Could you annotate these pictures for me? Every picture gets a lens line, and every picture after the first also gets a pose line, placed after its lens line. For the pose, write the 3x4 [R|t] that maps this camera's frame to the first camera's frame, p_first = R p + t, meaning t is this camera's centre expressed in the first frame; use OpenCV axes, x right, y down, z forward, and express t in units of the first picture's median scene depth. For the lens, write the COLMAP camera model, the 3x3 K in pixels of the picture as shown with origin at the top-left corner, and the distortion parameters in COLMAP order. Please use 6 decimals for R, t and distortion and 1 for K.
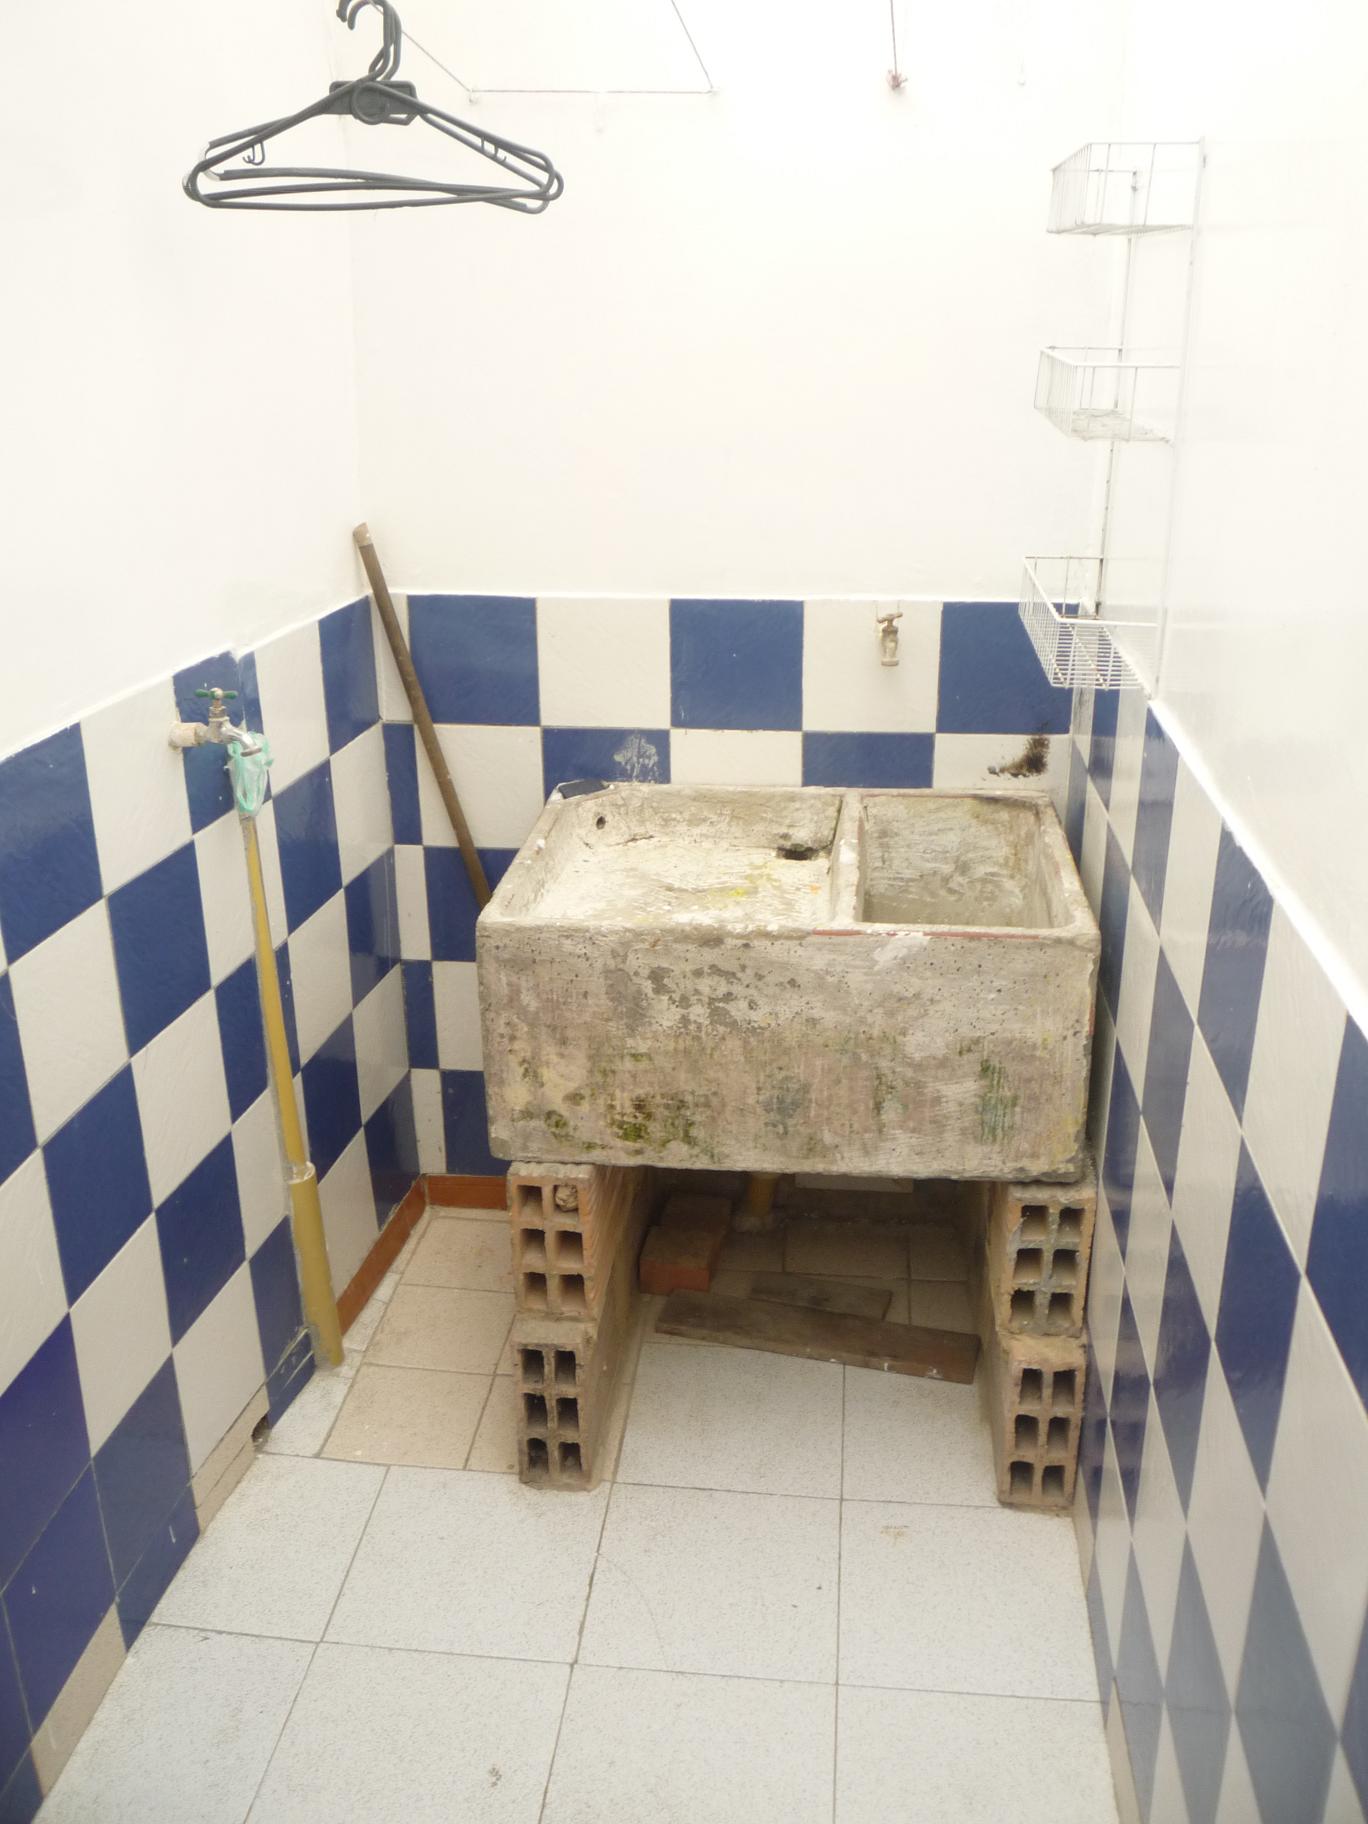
lens RADIAL K [[1587.1, 0, 690.6], [0, 1587.1, 900.2], [0, 0, 1]] dist [-0.057184, 0.022585]
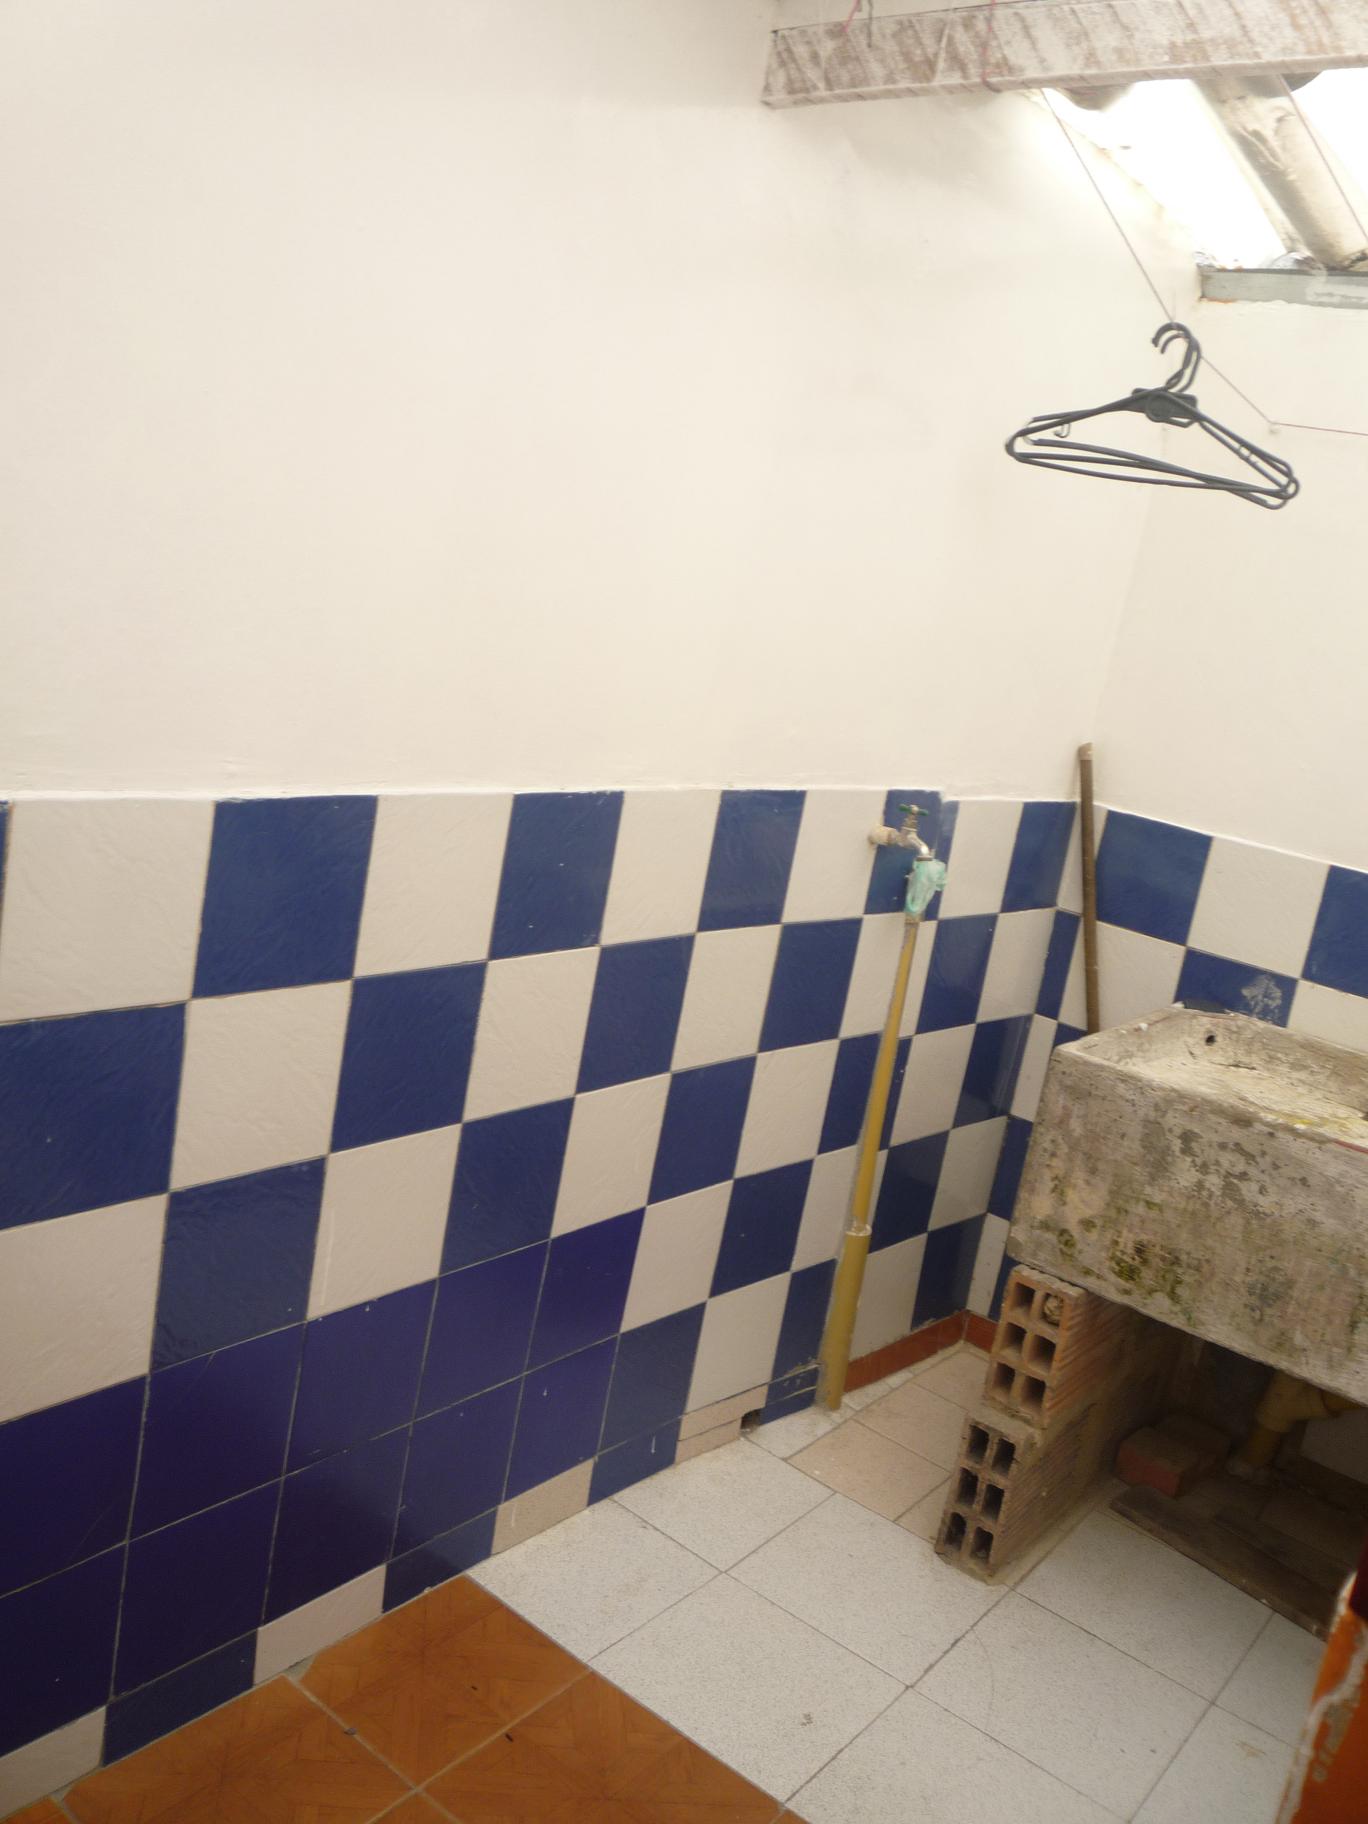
lens RADIAL K [[1592.2, 0, 669.5], [0, 1592.2, 907.5], [0, 0, 1]] dist [-0.060598, 0.004771]
pose [[0.833812, 0.259427, -0.487293, 0.173376], [-0.352257, 0.929673, -0.107808, 0.142755], [0.425055, 0.261544, 0.866558, -0.177907]]
